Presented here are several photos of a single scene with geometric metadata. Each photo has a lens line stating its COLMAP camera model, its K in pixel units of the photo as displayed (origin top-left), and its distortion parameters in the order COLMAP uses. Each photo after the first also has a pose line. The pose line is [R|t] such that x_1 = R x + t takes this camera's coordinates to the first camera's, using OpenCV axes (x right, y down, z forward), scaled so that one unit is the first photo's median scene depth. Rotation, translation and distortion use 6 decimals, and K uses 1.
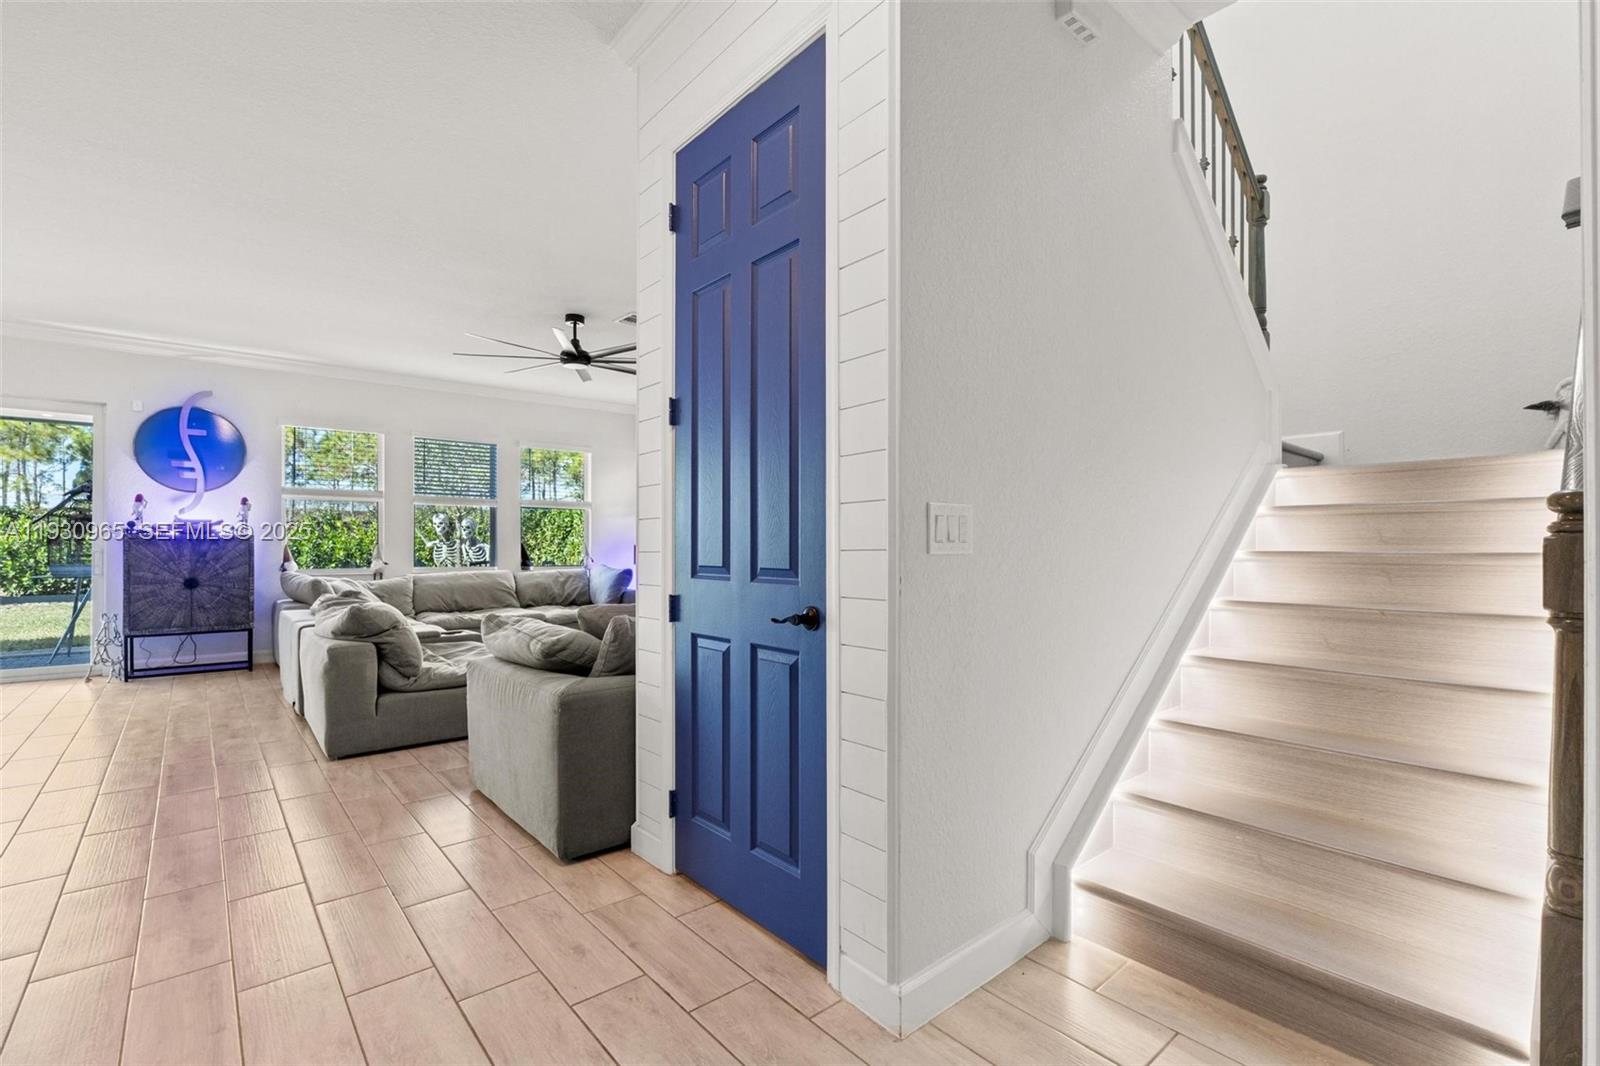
lens RADIAL K [[711.3, 0, 800.7], [0, 711.3, 548.9], [0, 0, 1]] dist [-0.001990, -0.000085]
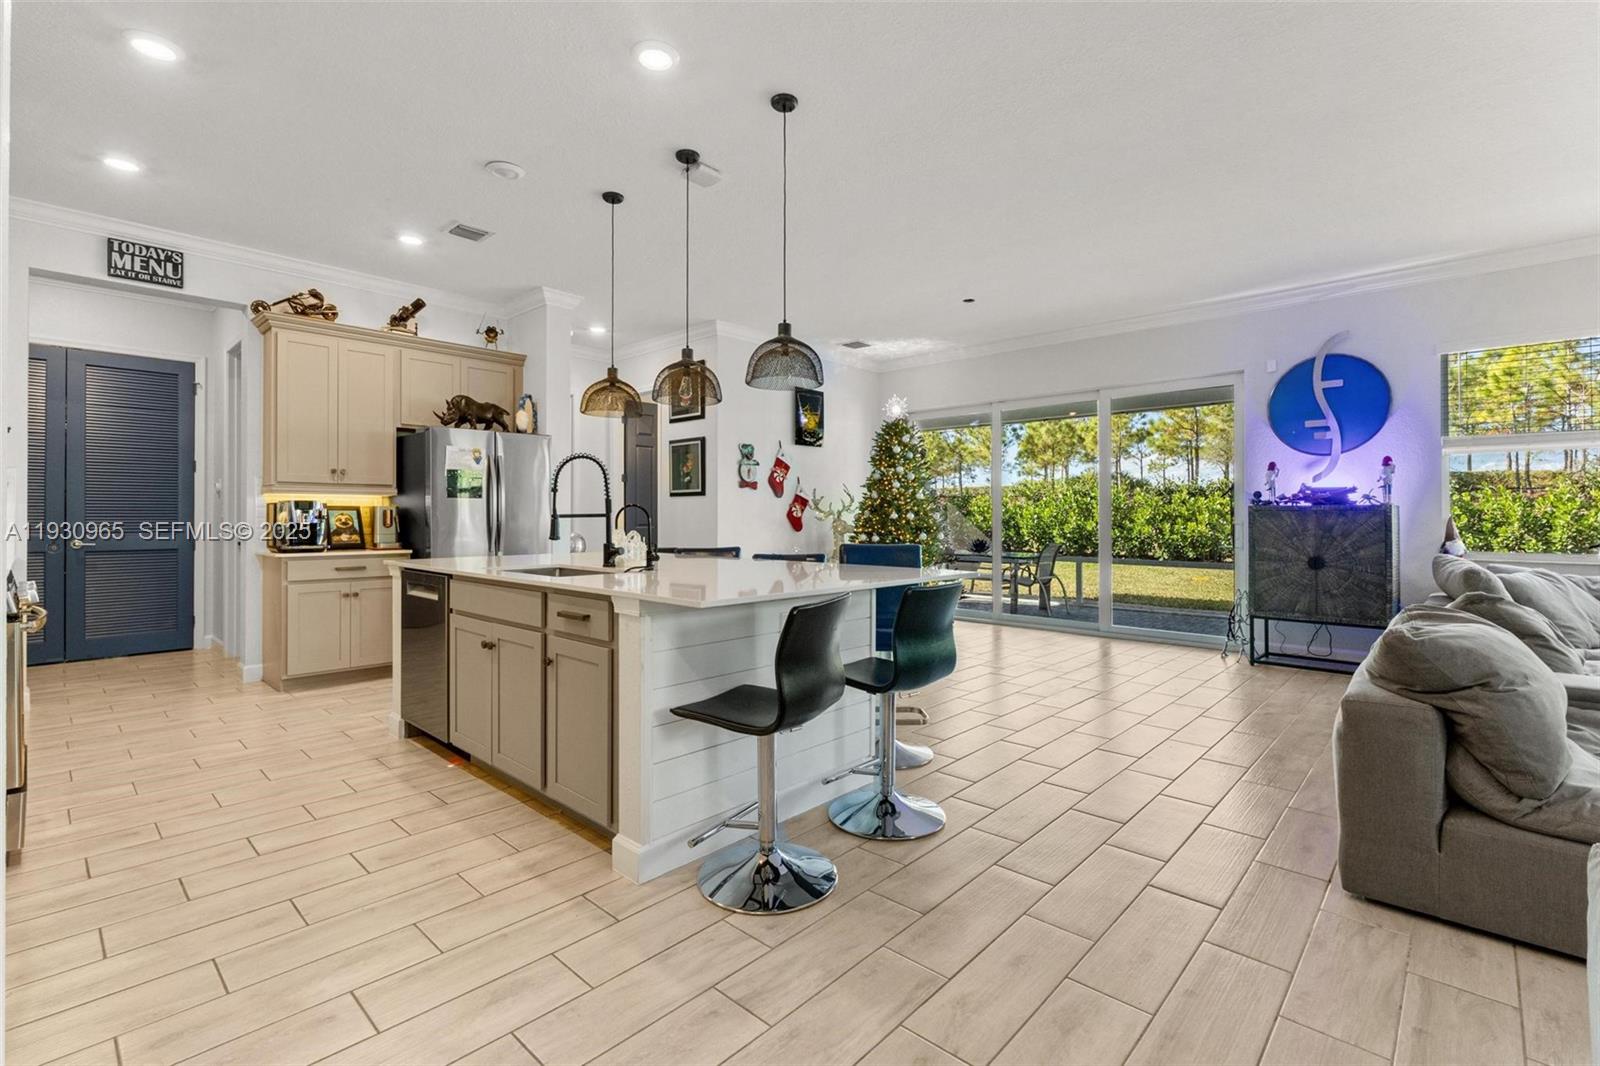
lens RADIAL K [[720.8, 0, 805.6], [0, 720.8, 510.6], [0, 0, 1]] dist [-0.003413, -0.000583]
pose [[0.117607, -0.009206, -0.993018, -0.082317], [-0.005002, 0.999939, -0.009863, -0.002177], [0.993048, 0.006127, 0.117554, 0.297091]]
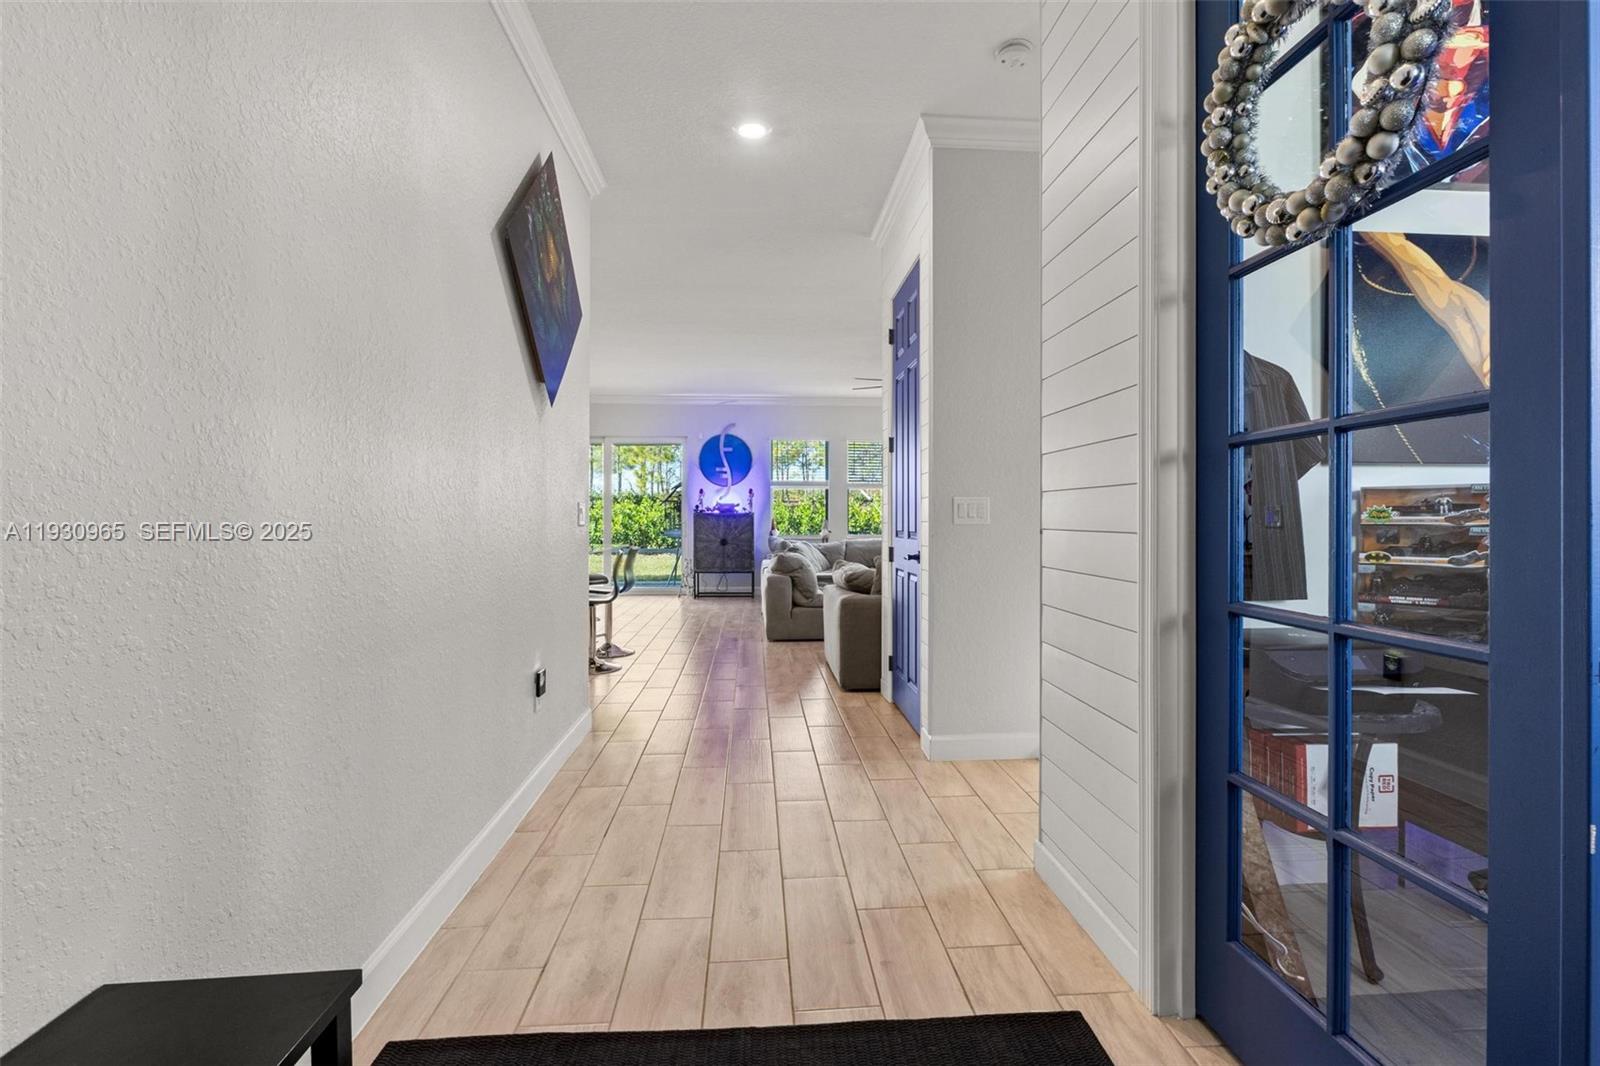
lens RADIAL K [[718.5, 0, 795.7], [0, 718.5, 524.1], [0, 0, 1]] dist [-0.001008, -0.000118]
pose [[0.797610, 0.002599, -0.603169, 0.278494], [-0.000344, 0.999993, 0.003854, 0.000141], [0.603174, -0.002866, 0.797604, -0.227576]]
